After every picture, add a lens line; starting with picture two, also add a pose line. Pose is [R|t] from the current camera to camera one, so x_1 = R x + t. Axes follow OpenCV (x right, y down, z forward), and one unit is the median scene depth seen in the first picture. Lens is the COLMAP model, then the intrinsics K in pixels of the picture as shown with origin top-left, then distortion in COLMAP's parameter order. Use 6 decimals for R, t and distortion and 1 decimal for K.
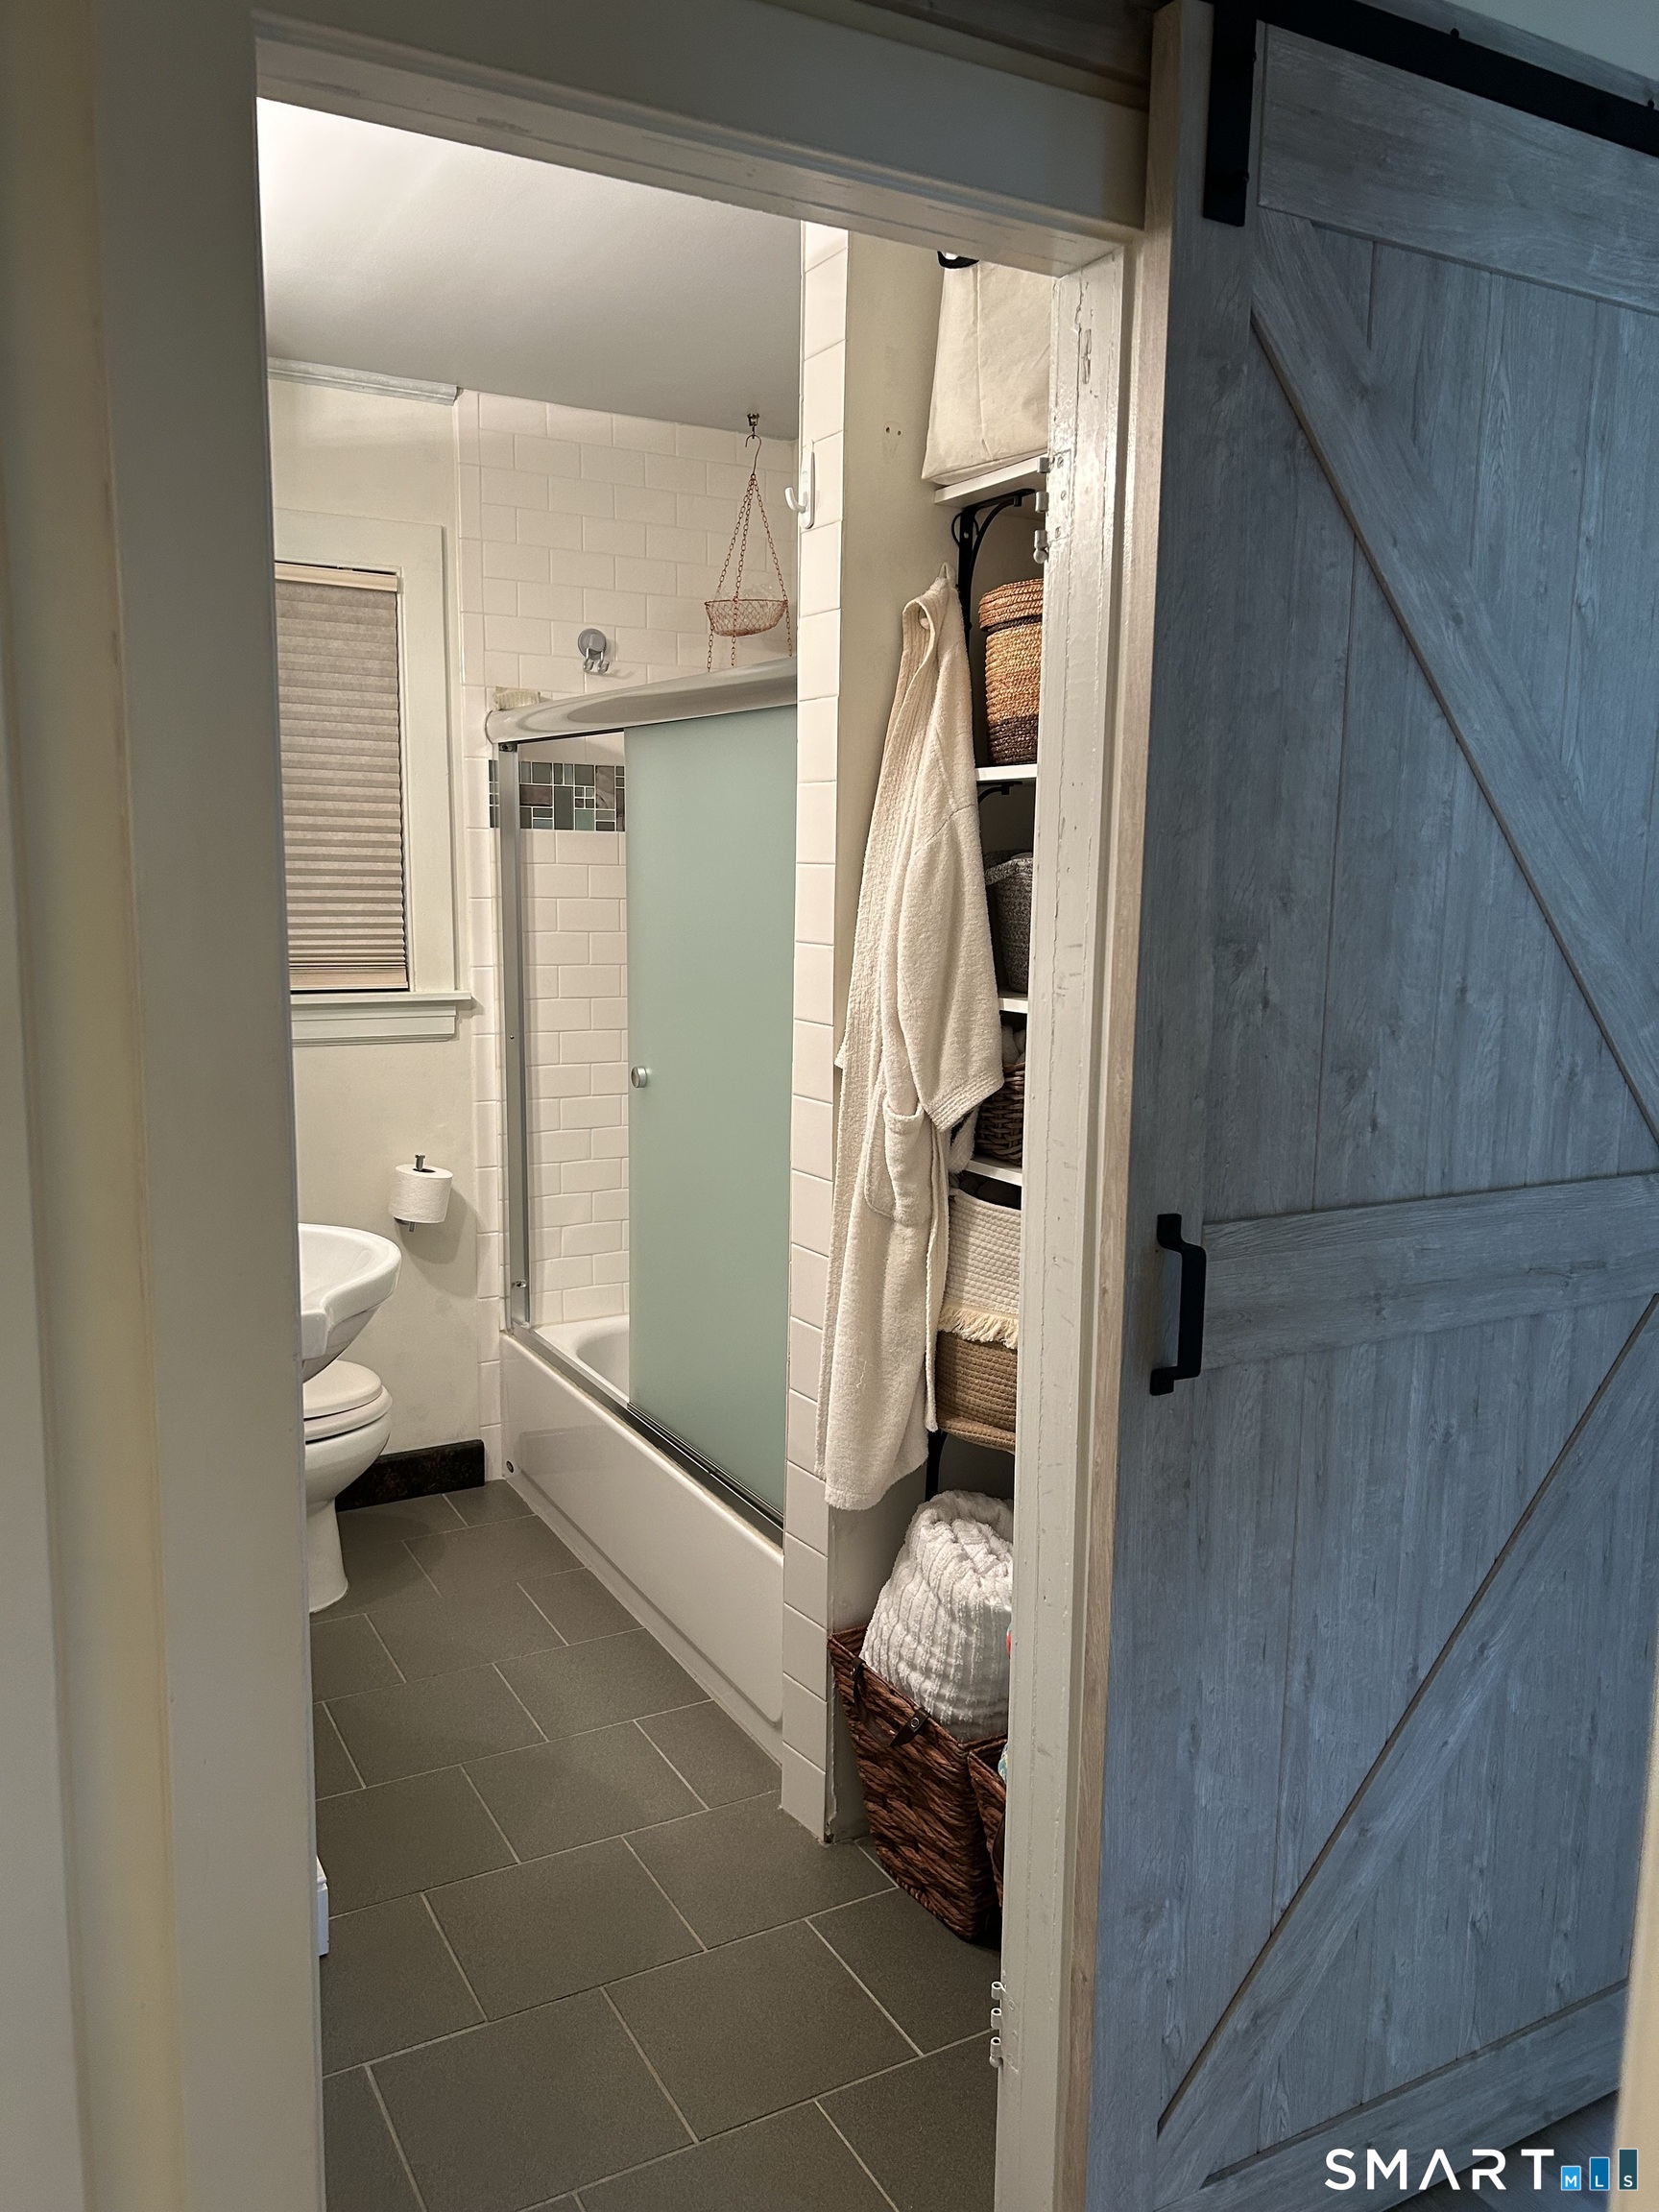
lens RADIAL K [[1662.6, 0, 826.2], [0, 1662.6, 1103.2], [0, 0, 1]] dist [0.054654, -0.073355]
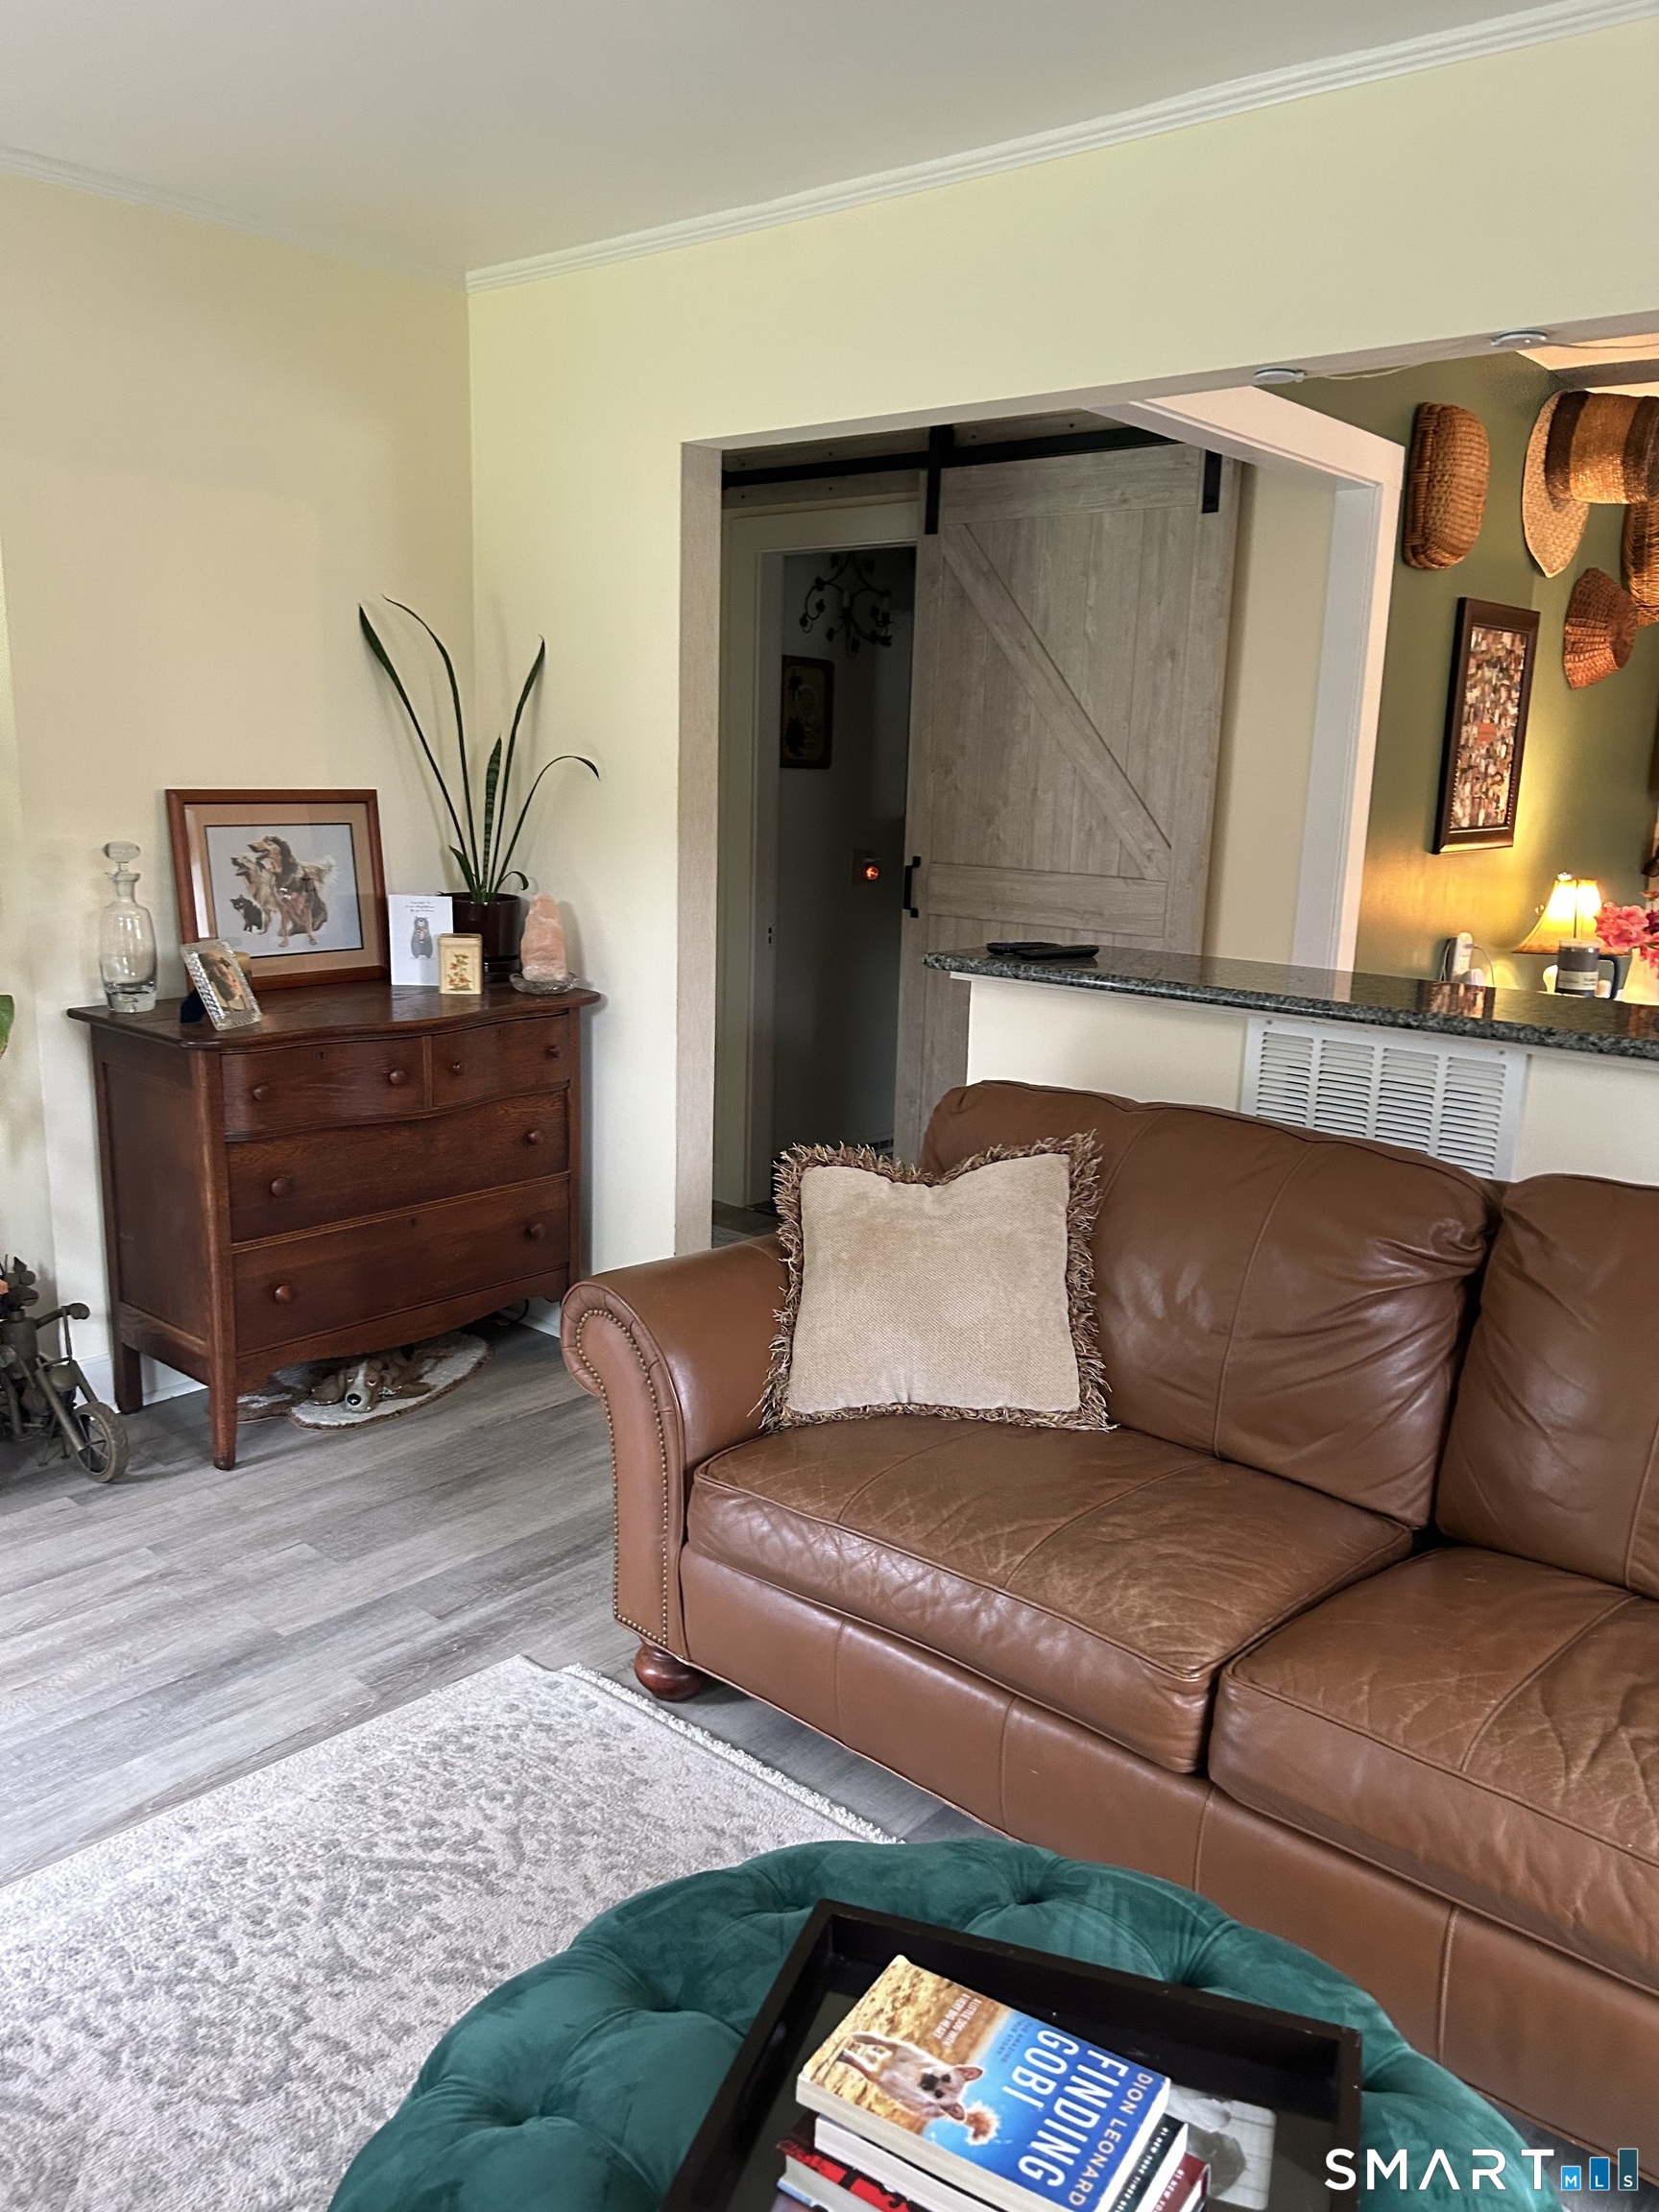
lens RADIAL K [[1662.6, 0, 844.3], [0, 1662.6, 1109.4], [0, 0, 1]] dist [0.054654, -0.073355]
pose [[0.335918, 0.187790, -0.922981, 2.856257], [-0.162236, 0.976813, 0.139697, 0.107811], [0.927814, 0.102814, 0.358595, -0.156205]]
